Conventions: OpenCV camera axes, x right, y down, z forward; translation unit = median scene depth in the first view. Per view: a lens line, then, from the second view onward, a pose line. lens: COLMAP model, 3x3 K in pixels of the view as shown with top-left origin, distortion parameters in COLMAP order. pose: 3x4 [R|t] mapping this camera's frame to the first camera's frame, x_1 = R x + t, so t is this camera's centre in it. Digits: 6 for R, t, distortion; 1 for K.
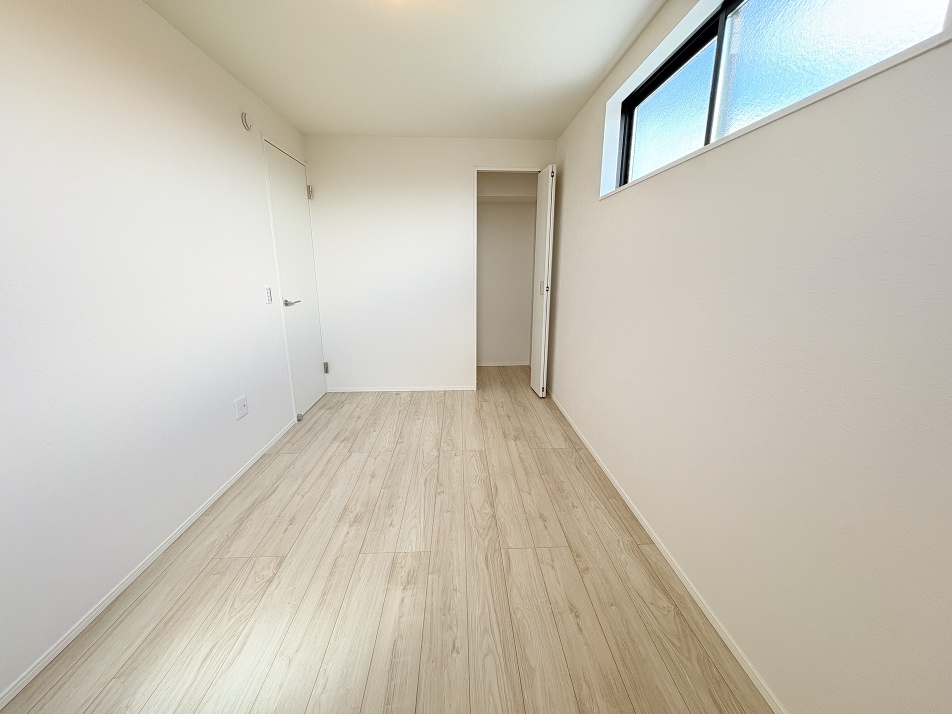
lens RADIAL K [[383.7, 0, 476.0], [0, 383.7, 357.0], [0, 0, 1]] dist [-0.001232, -0.000213]
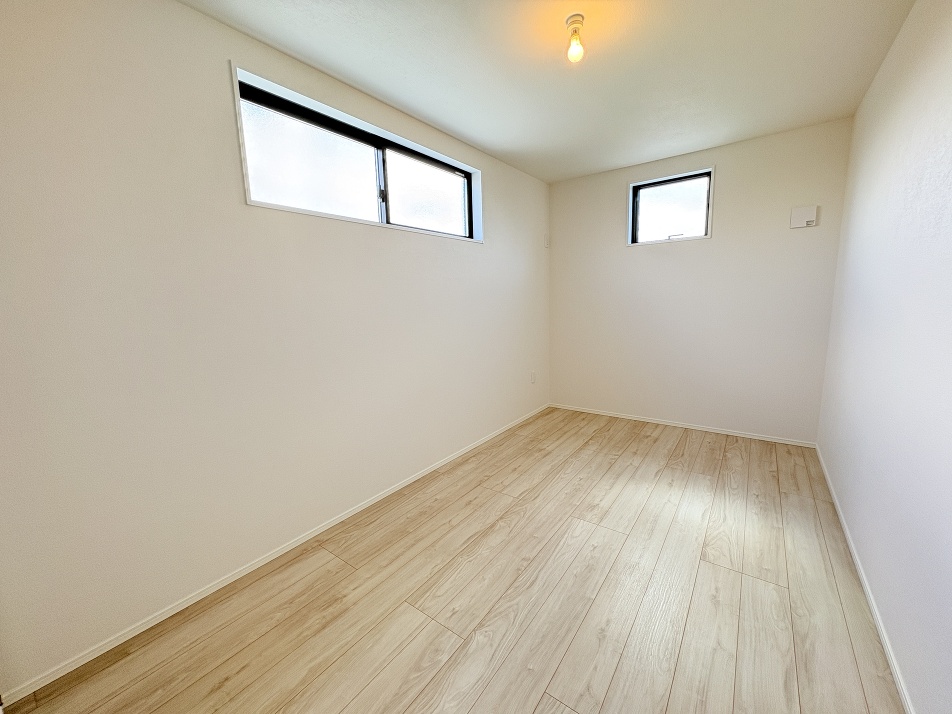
lens RADIAL K [[383.7, 0, 476.0], [0, 383.7, 357.0], [0, 0, 1]] dist [-0.001232, -0.000213]
pose [[-0.778915, -0.073759, 0.622776, -0.544267], [0.174296, 0.928473, 0.327960, -0.381280], [-0.602422, 0.364001, -0.710346, 1.655396]]
